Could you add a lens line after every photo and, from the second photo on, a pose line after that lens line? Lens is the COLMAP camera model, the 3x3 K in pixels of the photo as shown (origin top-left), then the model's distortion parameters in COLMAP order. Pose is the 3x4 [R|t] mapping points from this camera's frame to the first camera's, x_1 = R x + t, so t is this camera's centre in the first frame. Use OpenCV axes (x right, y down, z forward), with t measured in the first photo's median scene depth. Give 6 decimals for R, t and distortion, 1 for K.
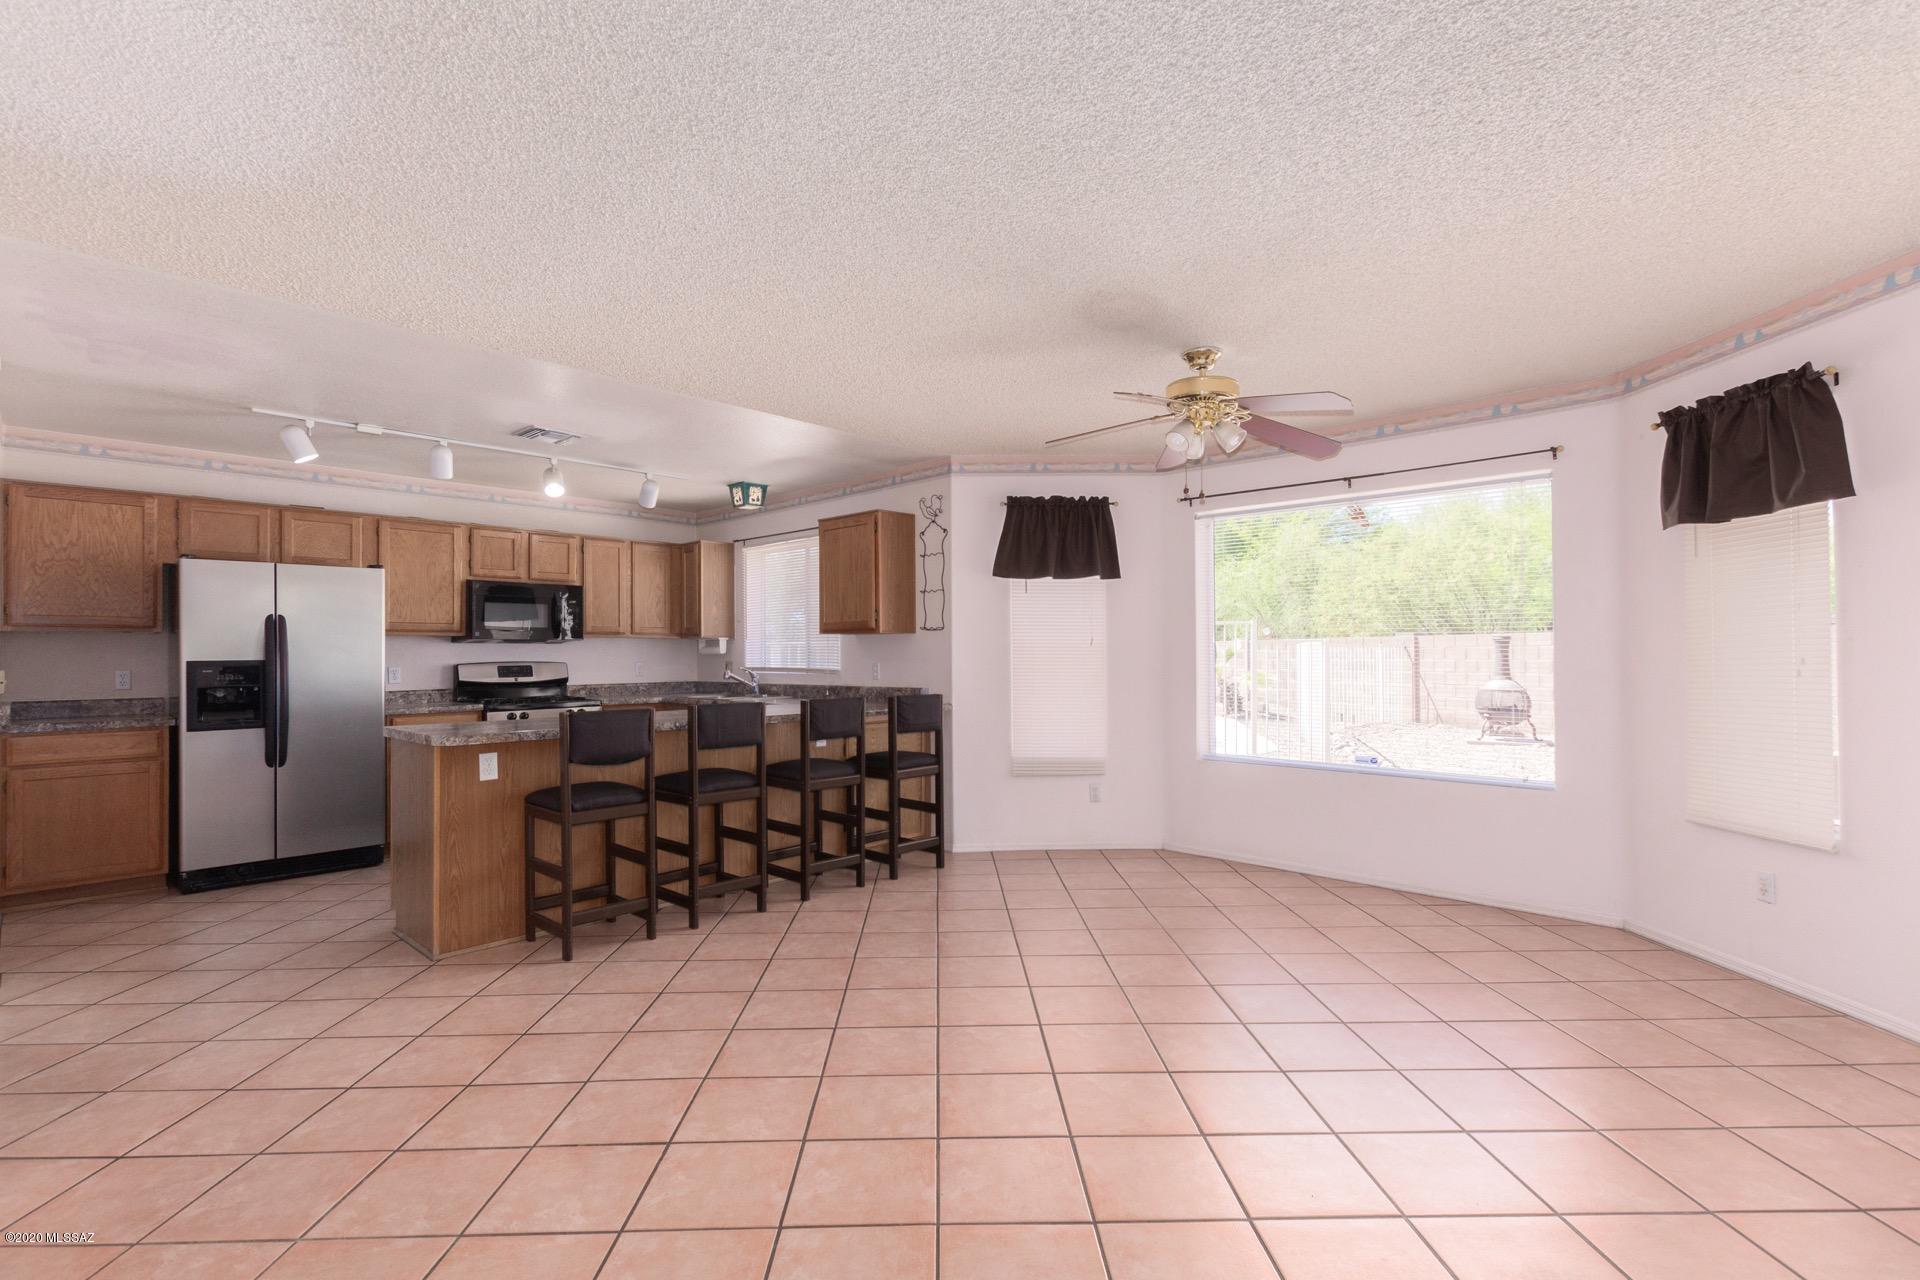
lens RADIAL K [[884.0, 0, 972.0], [0, 884.0, 642.6], [0, 0, 1]] dist [0.019957, 0.000525]
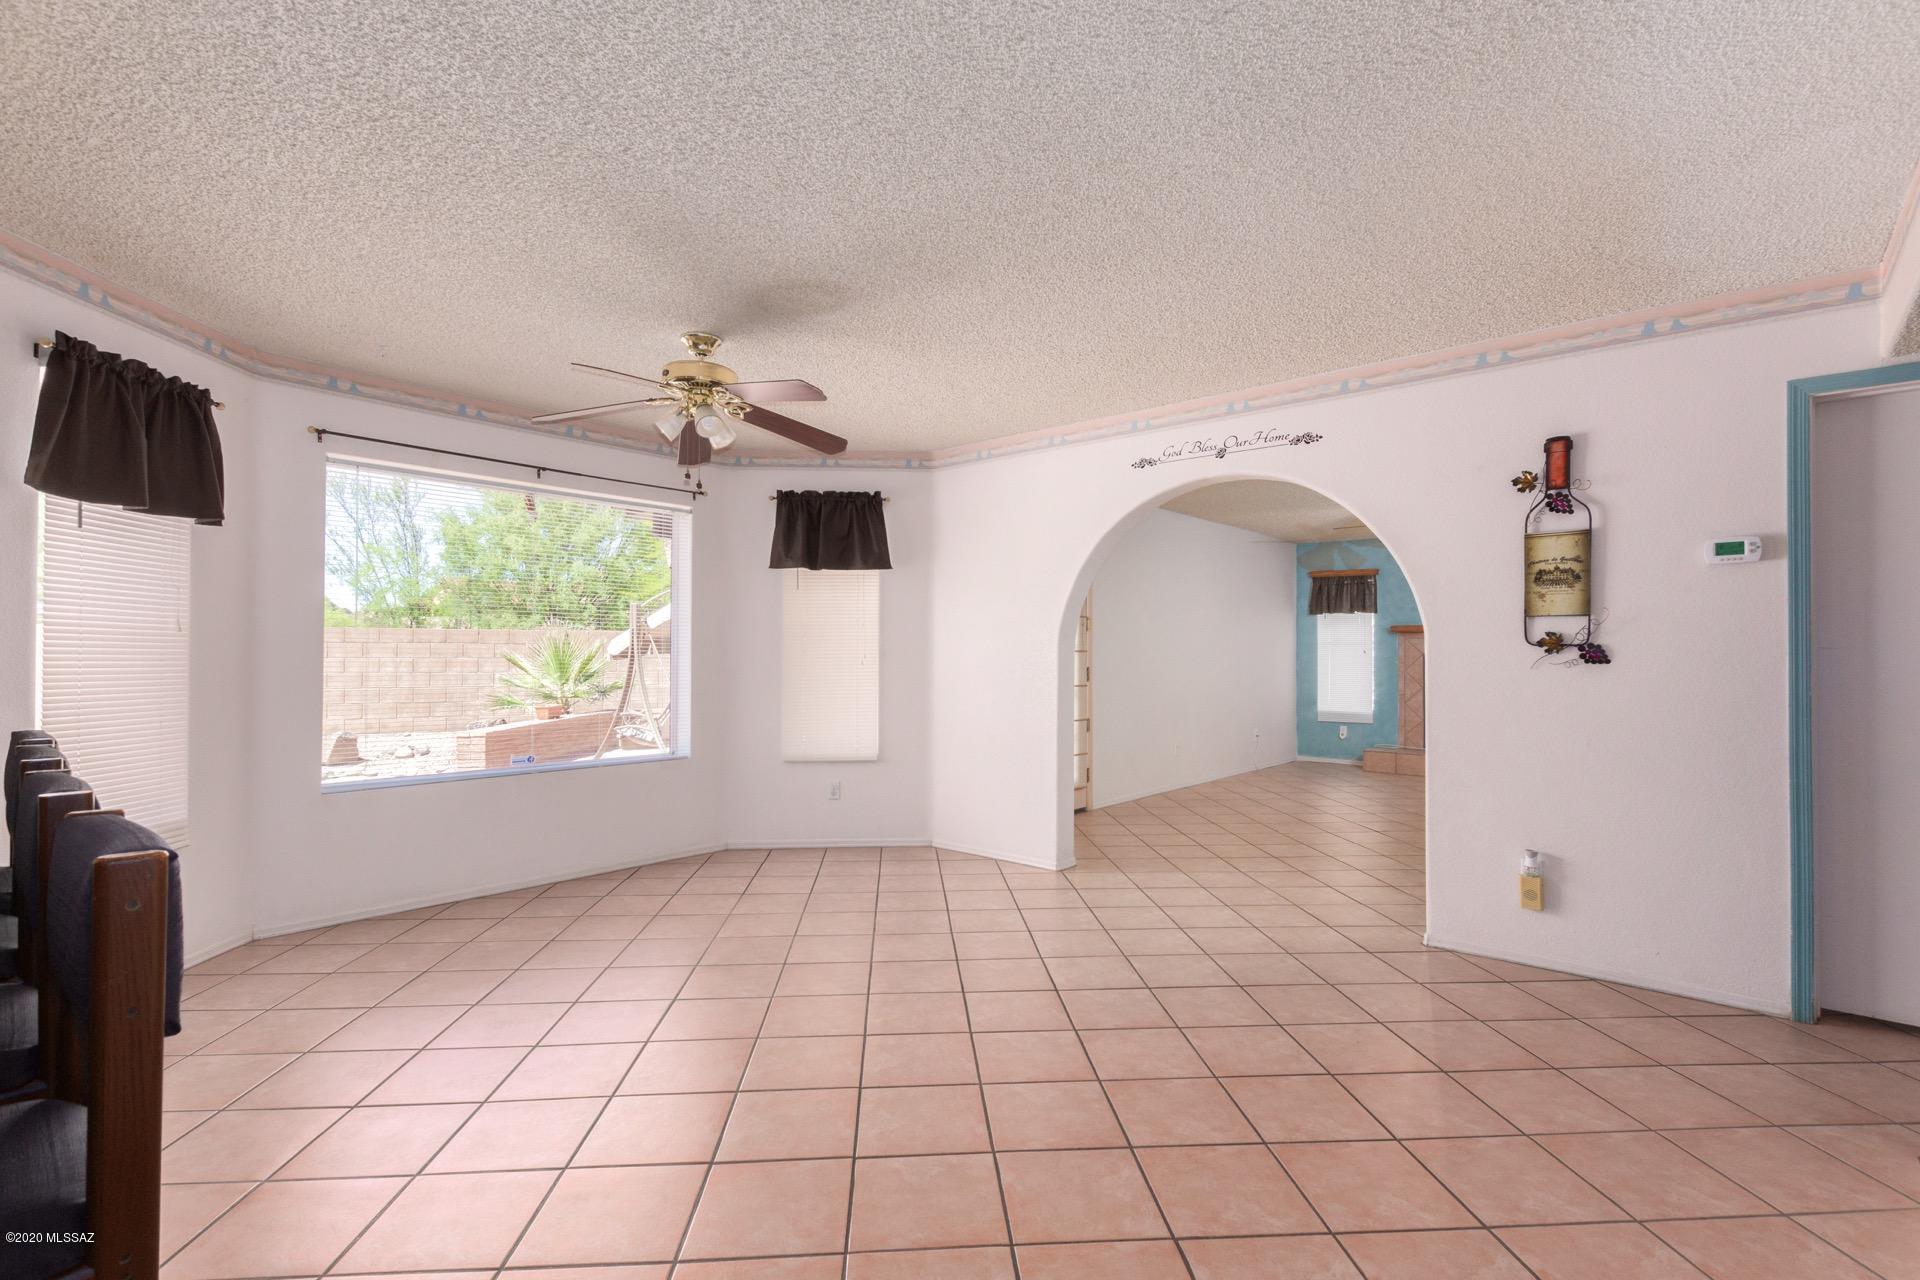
lens RADIAL K [[884.0, 0, 966.4], [0, 884.0, 633.9], [0, 0, 1]] dist [0.019957, 0.000525]
pose [[-0.032207, 0.019349, 0.999294, -0.621363], [-0.023733, 0.999516, -0.020119, 0.003883], [-0.999199, -0.024364, -0.031732, 0.641289]]
